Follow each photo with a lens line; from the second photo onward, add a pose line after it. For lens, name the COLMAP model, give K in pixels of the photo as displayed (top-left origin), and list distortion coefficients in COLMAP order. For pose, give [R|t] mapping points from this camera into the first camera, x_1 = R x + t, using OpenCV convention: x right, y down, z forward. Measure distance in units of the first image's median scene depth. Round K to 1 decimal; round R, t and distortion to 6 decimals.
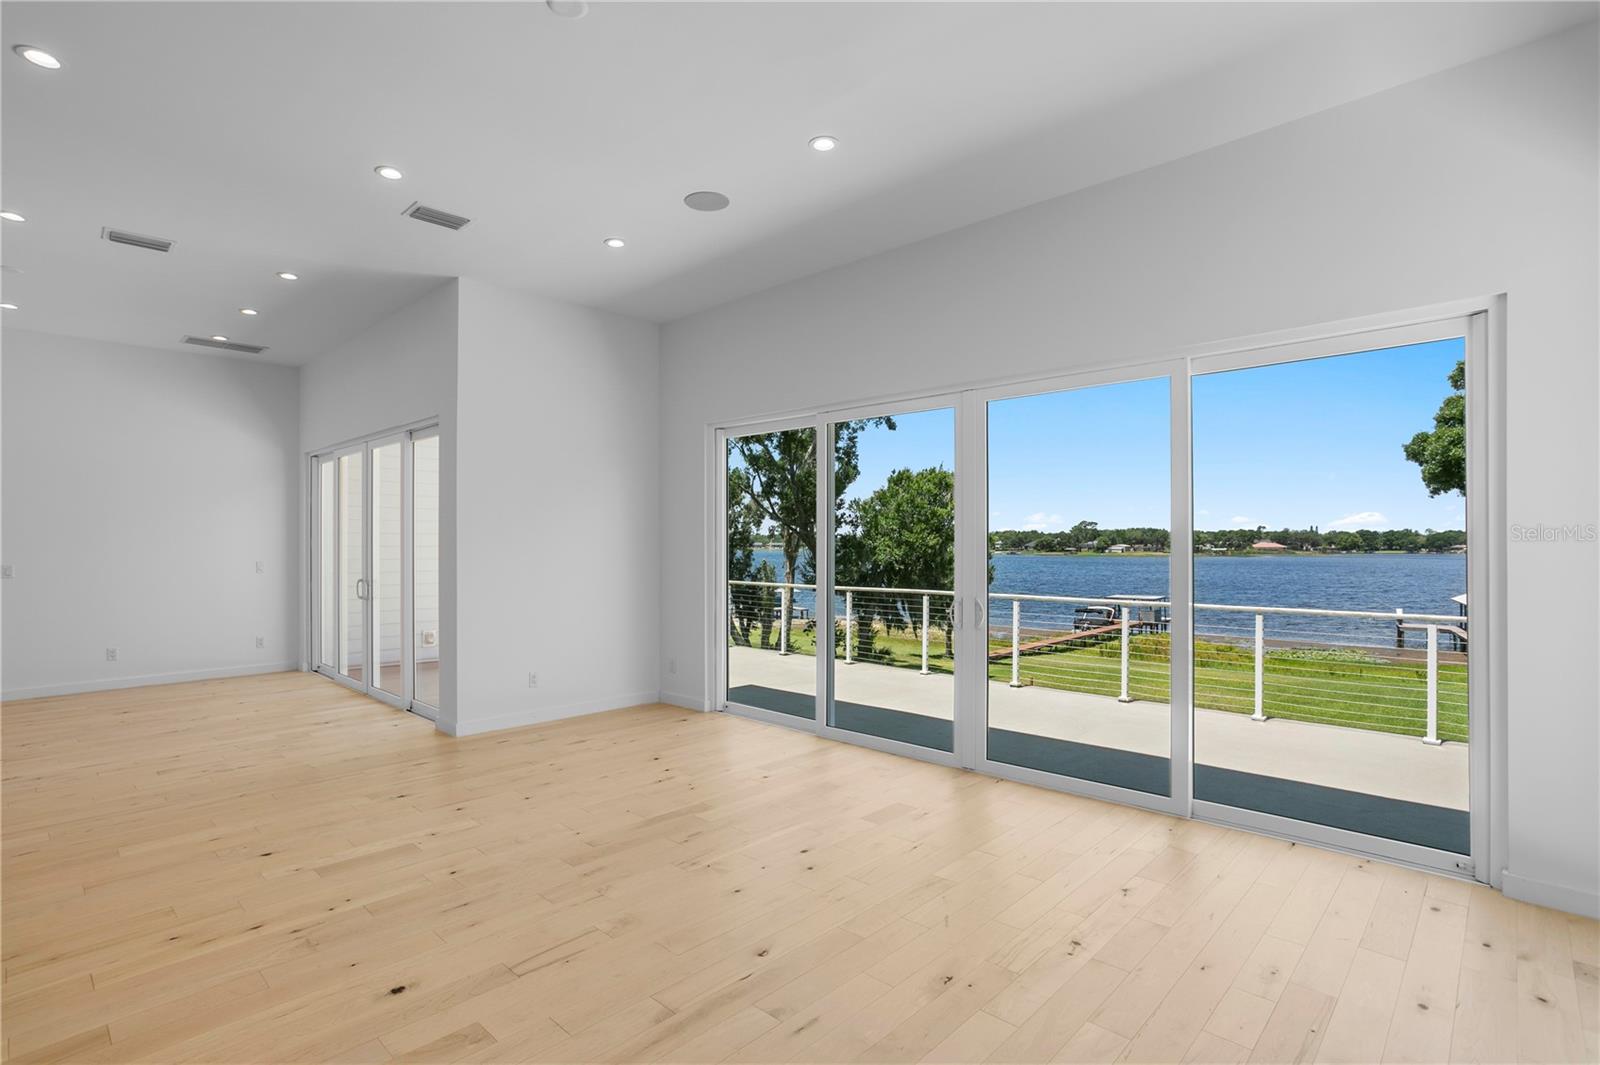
lens RADIAL K [[764.0, 0, 771.1], [0, 764.0, 533.2], [0, 0, 1]] dist [-0.026966, 0.015145]
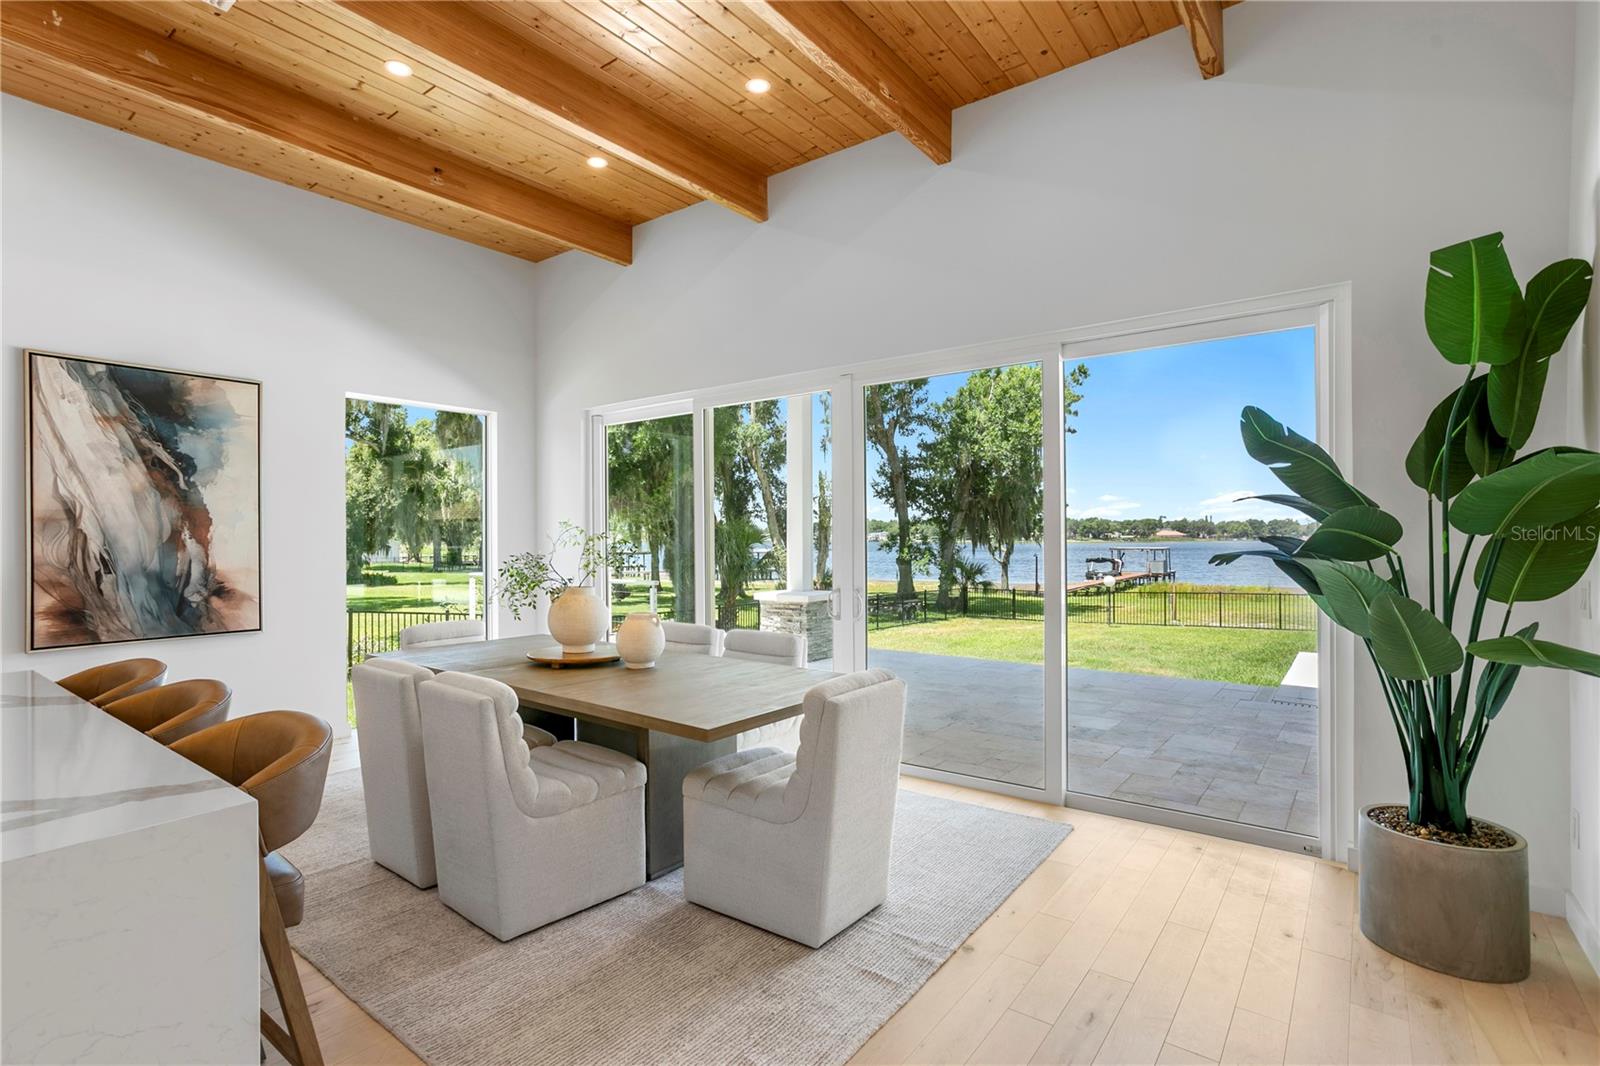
lens RADIAL K [[764.0, 0, 776.6], [0, 764.0, 538.4], [0, 0, 1]] dist [-0.026966, 0.015145]
pose [[0.993665, -0.004191, 0.112305, -0.061829], [0.002409, 0.999869, 0.016000, 0.038046], [-0.112358, -0.015629, 0.993545, 0.062943]]
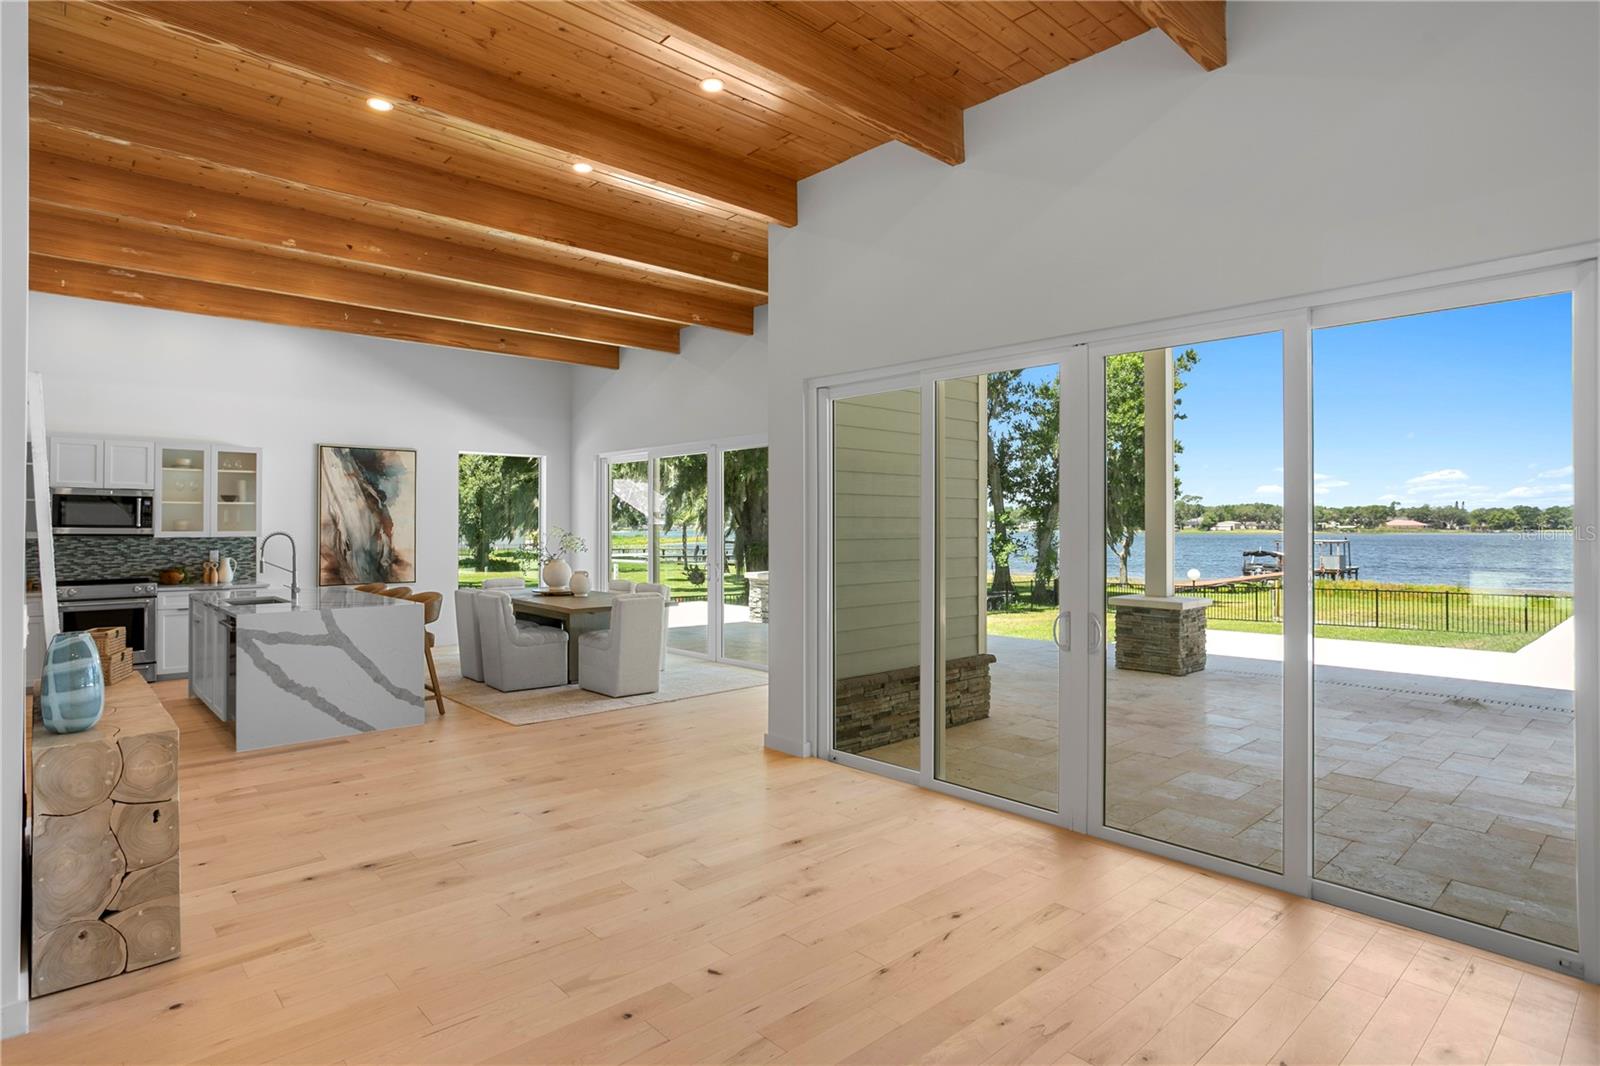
lens RADIAL K [[844.1, 0, 768.8], [0, 844.1, 517.9], [0, 0, 1]] dist [-0.034526, 0.018196]
pose [[0.997805, 0.000611, -0.066224, -0.043642], [-0.000219, 0.999982, 0.005932, 0.036549], [0.066226, -0.005904, 0.997787, 0.024300]]
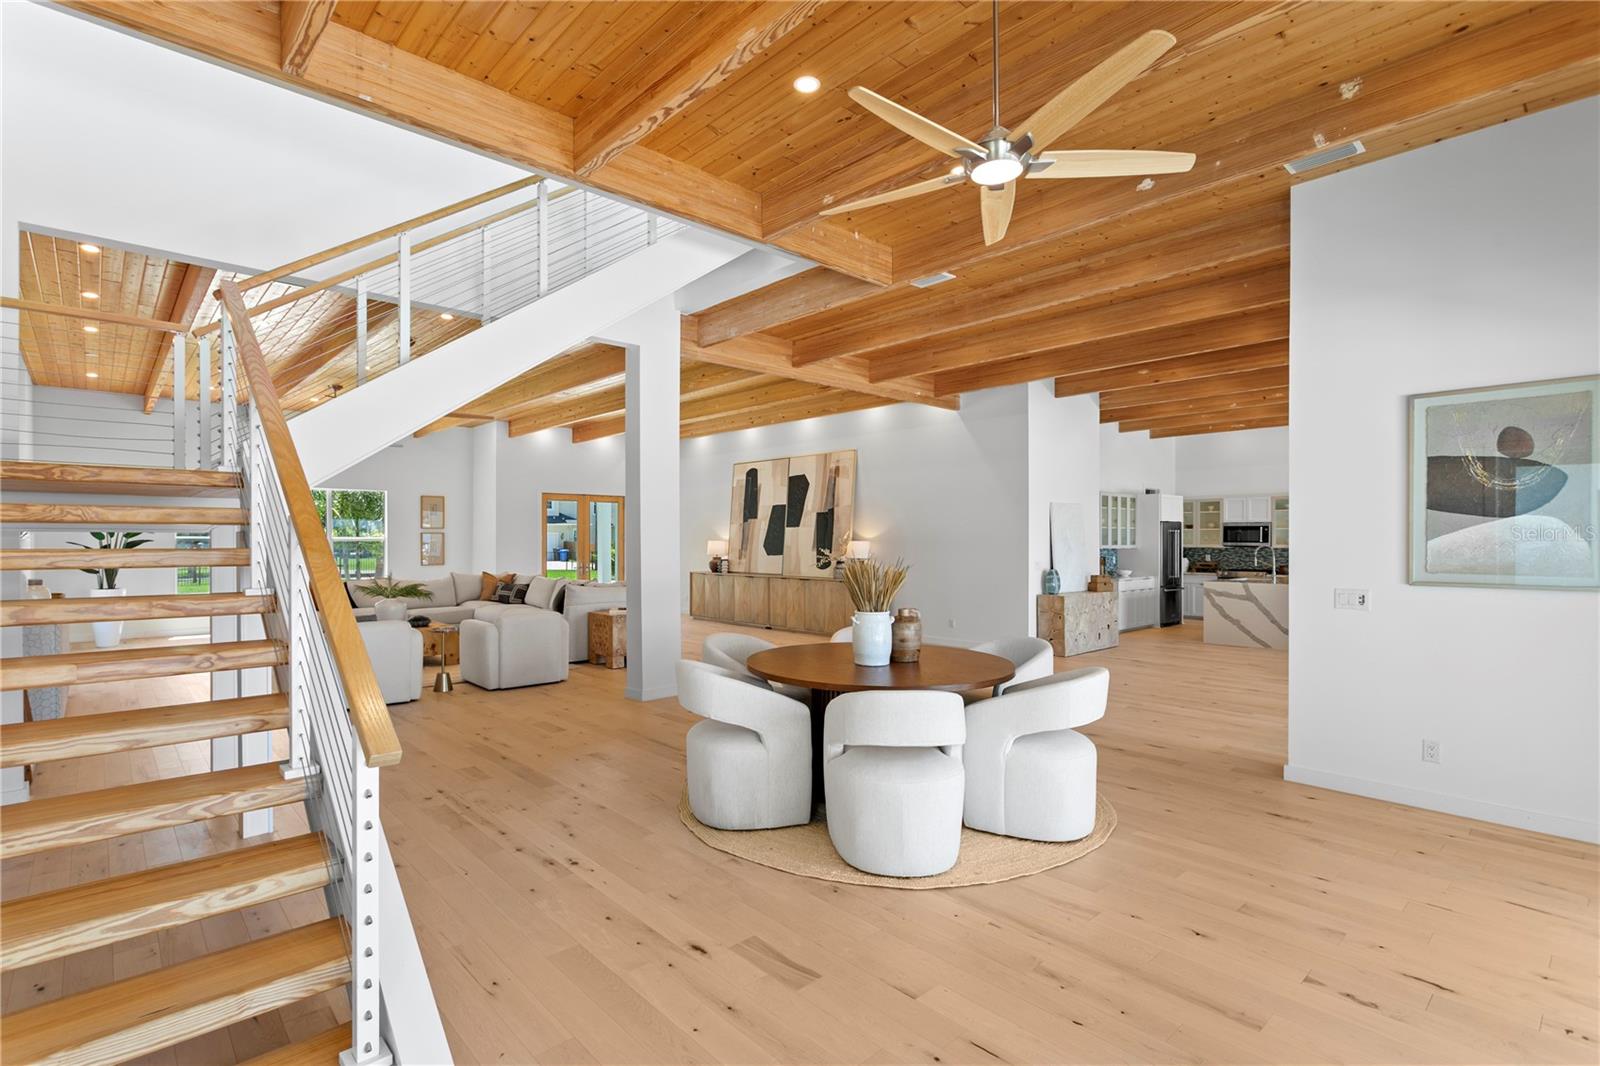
lens RADIAL K [[764.0, 0, 773.1], [0, 764.0, 542.1], [0, 0, 1]] dist [-0.026966, 0.015145]
pose [[-0.064192, 0.002738, -0.997934, 0.020784], [0.016667, 0.999860, 0.001671, 0.036268], [0.997798, -0.016526, -0.064229, 0.021157]]
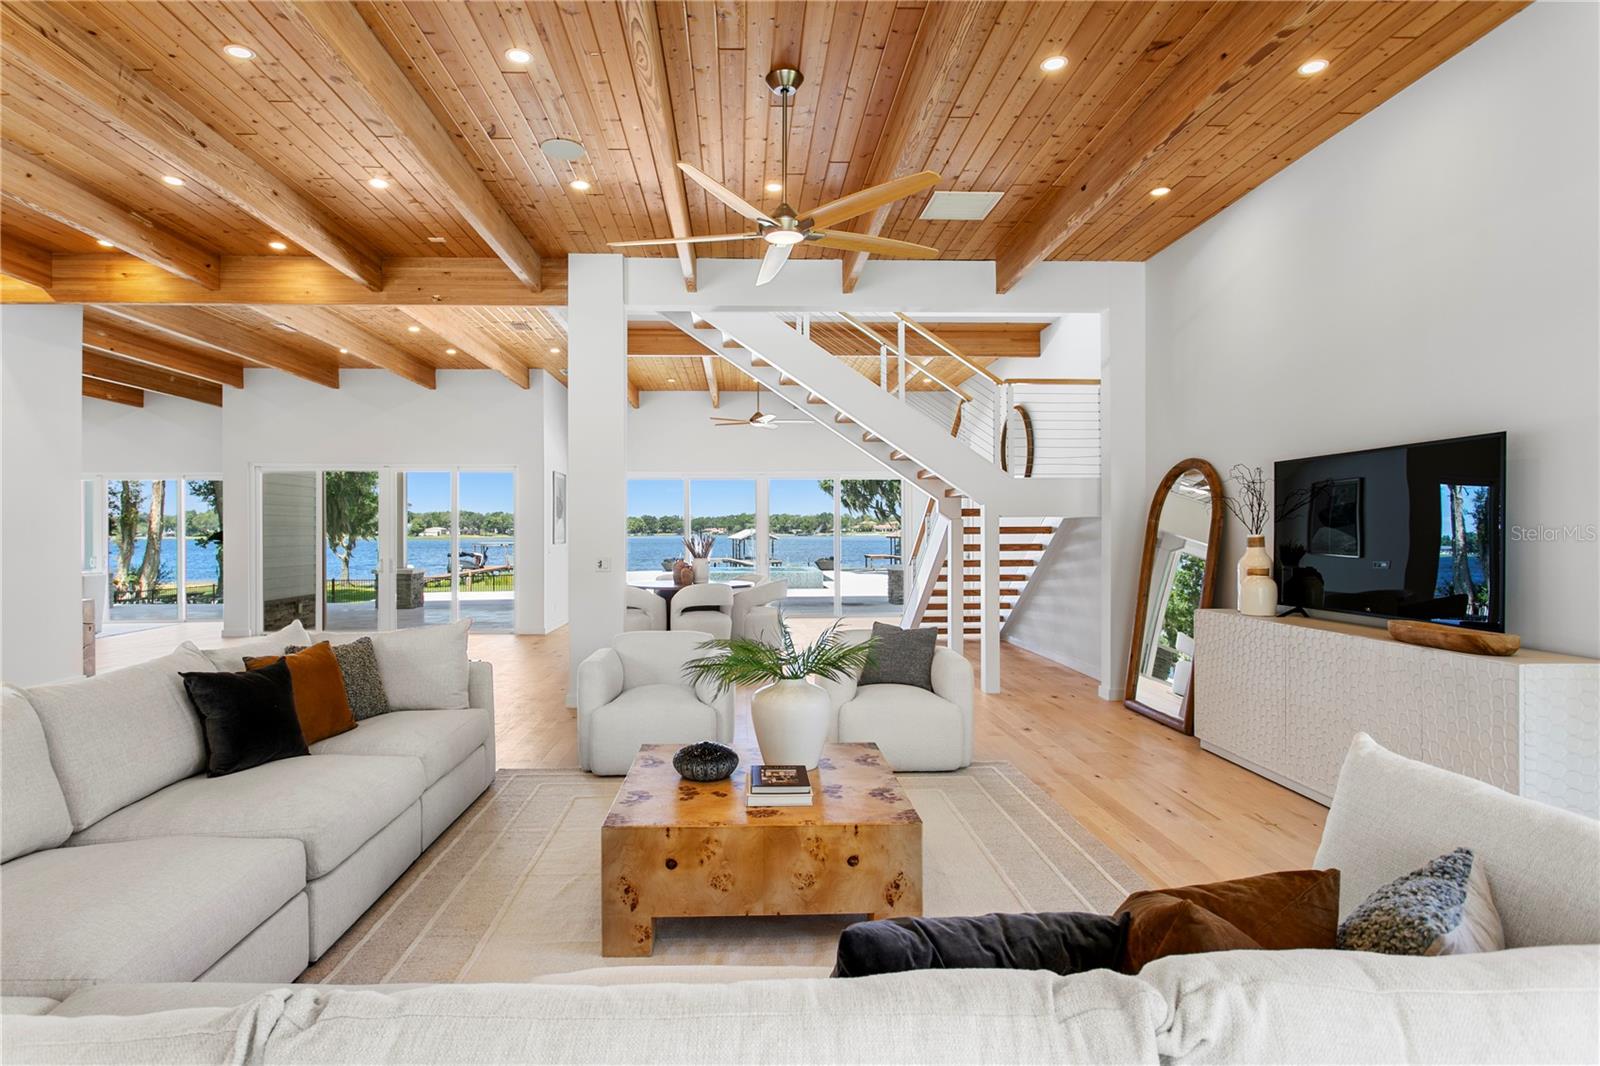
lens RADIAL K [[844.1, 0, 777.8], [0, 844.1, 532.3], [0, 0, 1]] dist [-0.034526, 0.018196]
pose [[0.680154, -0.004018, 0.733058, -0.074060], [-0.007379, 0.999897, 0.012327, 0.035837], [-0.733032, -0.013793, 0.680054, -0.041176]]
